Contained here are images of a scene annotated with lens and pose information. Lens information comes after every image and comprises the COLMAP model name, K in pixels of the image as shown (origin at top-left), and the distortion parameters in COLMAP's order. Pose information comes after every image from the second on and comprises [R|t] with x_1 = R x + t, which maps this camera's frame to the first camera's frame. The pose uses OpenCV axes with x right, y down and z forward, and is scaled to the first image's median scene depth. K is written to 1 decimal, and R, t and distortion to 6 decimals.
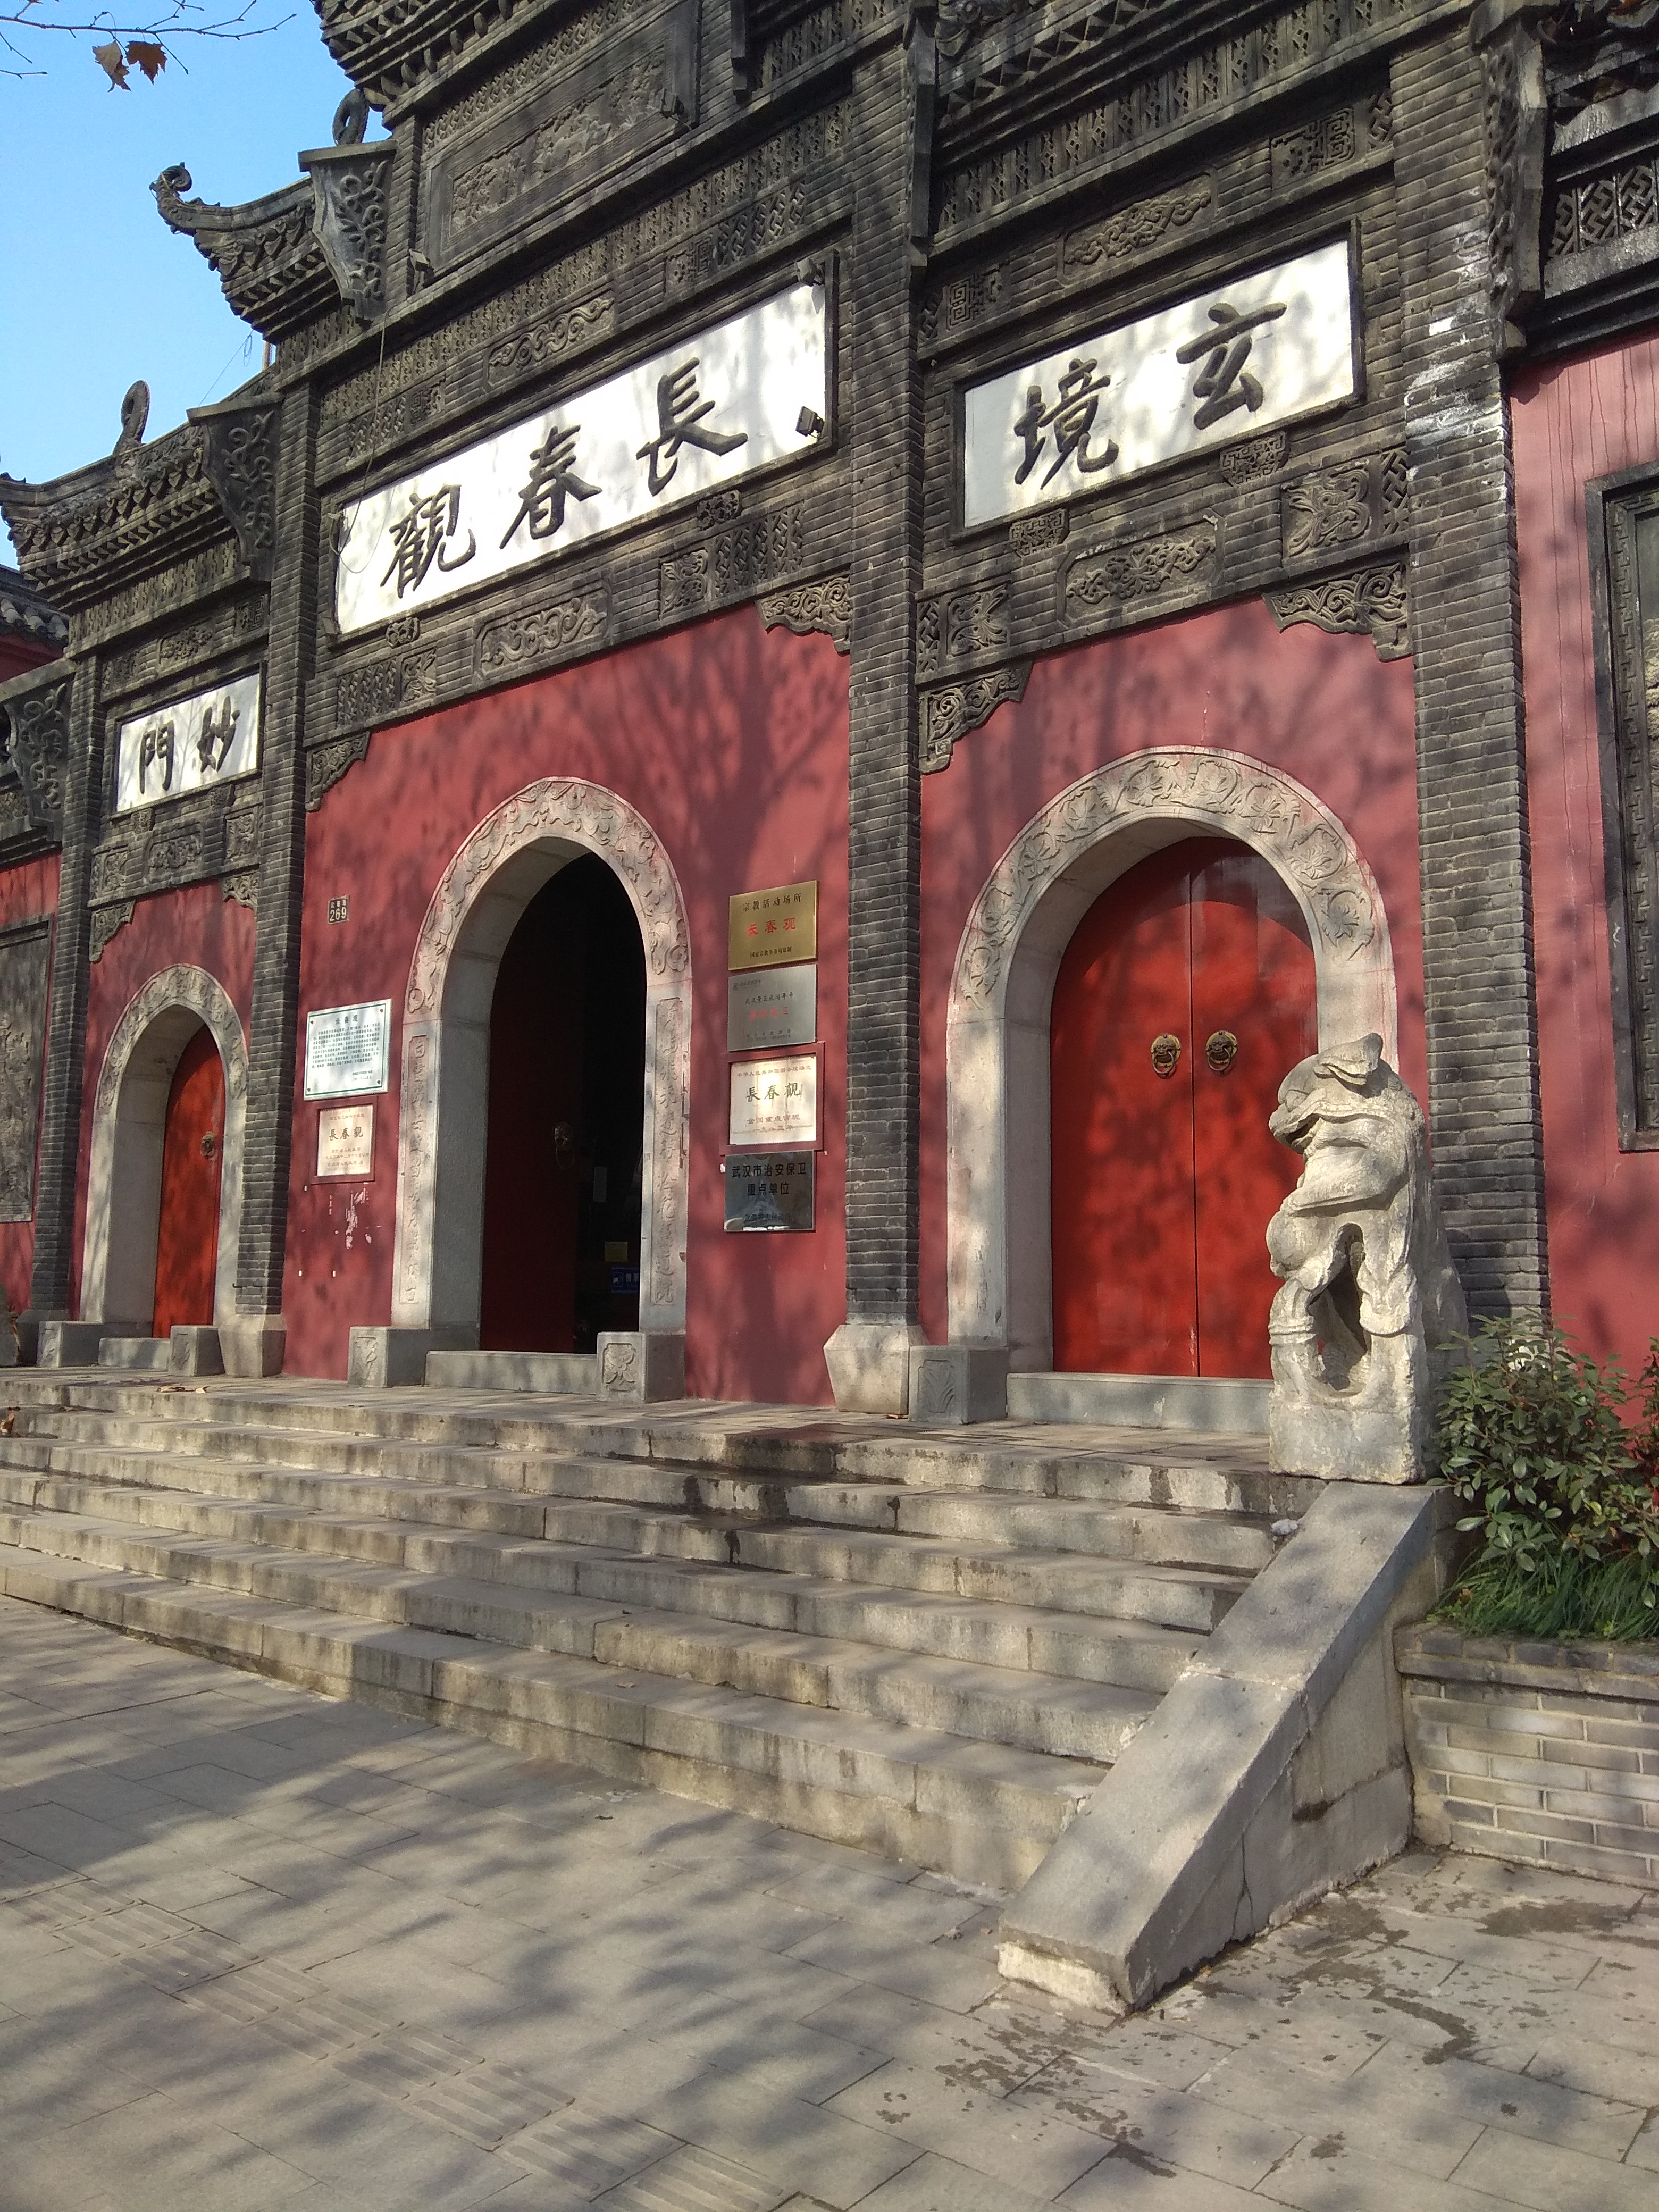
lens RADIAL K [[1675.7, 0, 829.5], [0, 1675.7, 1106.0], [0, 0, 1]] dist [0.142055, -0.165707]
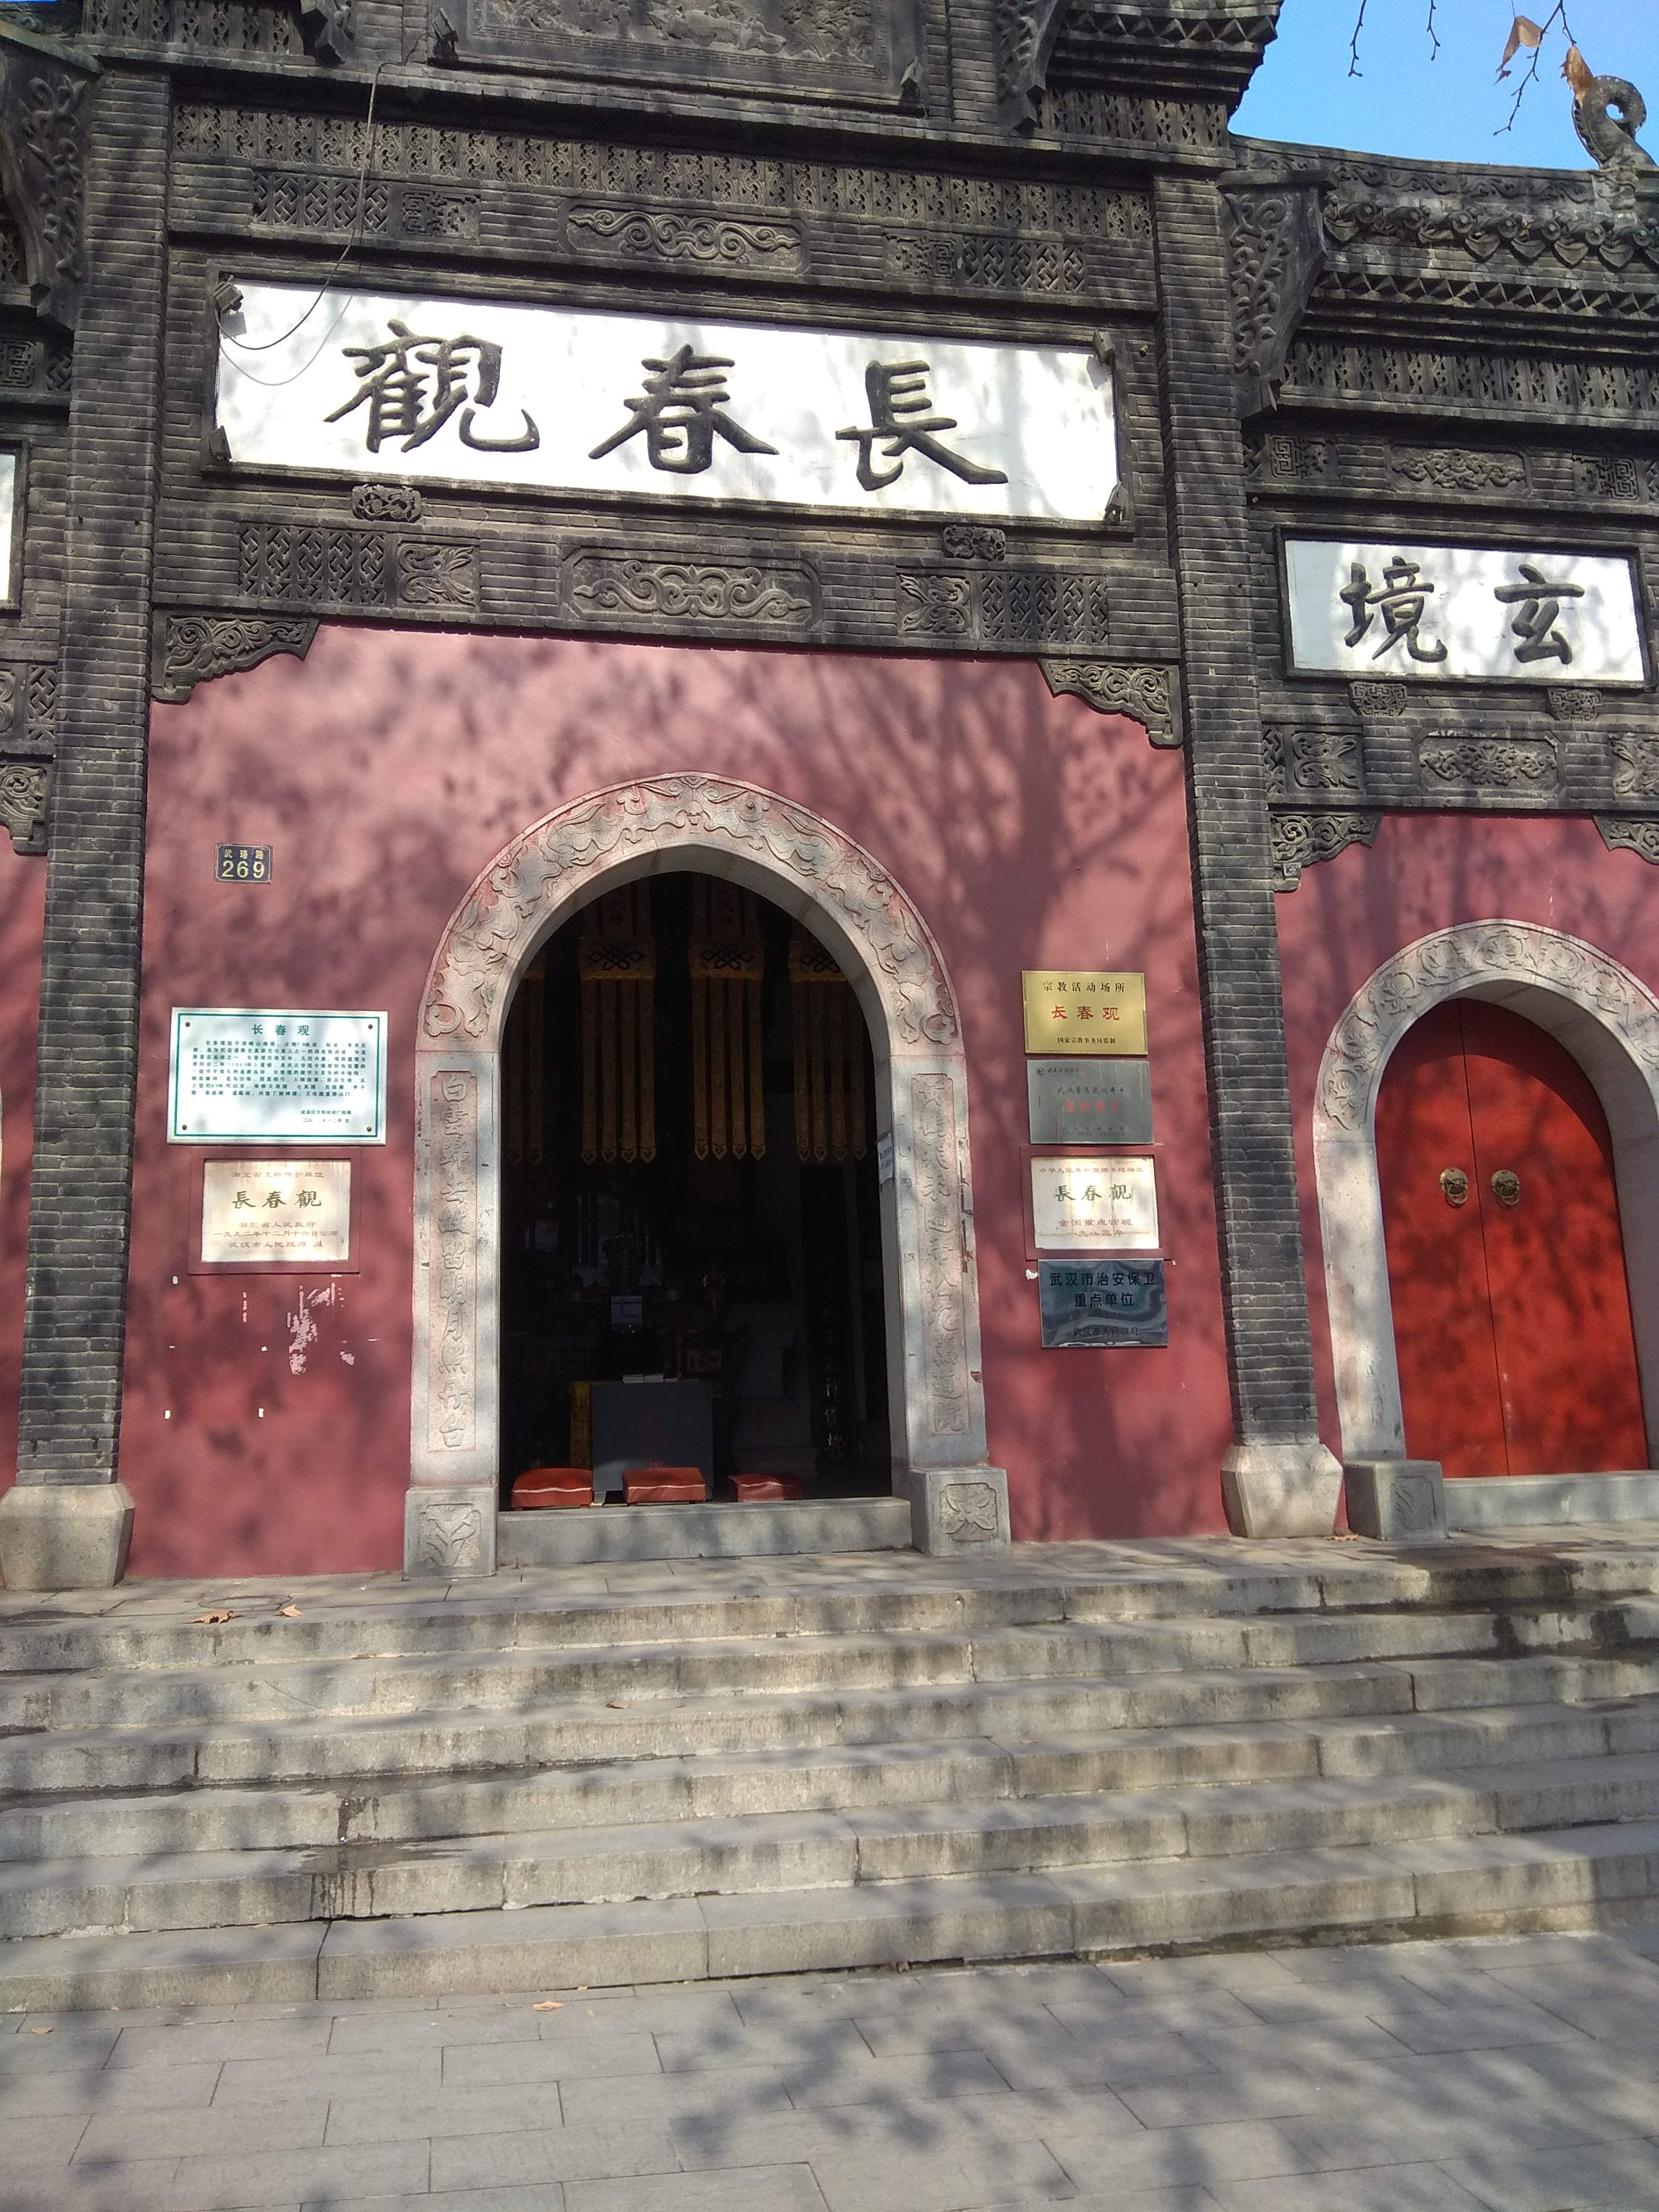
lens RADIAL K [[1675.7, 0, 829.5], [0, 1675.7, 1106.0], [0, 0, 1]] dist [0.142055, -0.165707]
pose [[0.655829, 0.097109, 0.748638, -0.784828], [-0.054249, 0.995190, -0.081566, 0.026147], [-0.752958, 0.012881, 0.657942, 0.481838]]
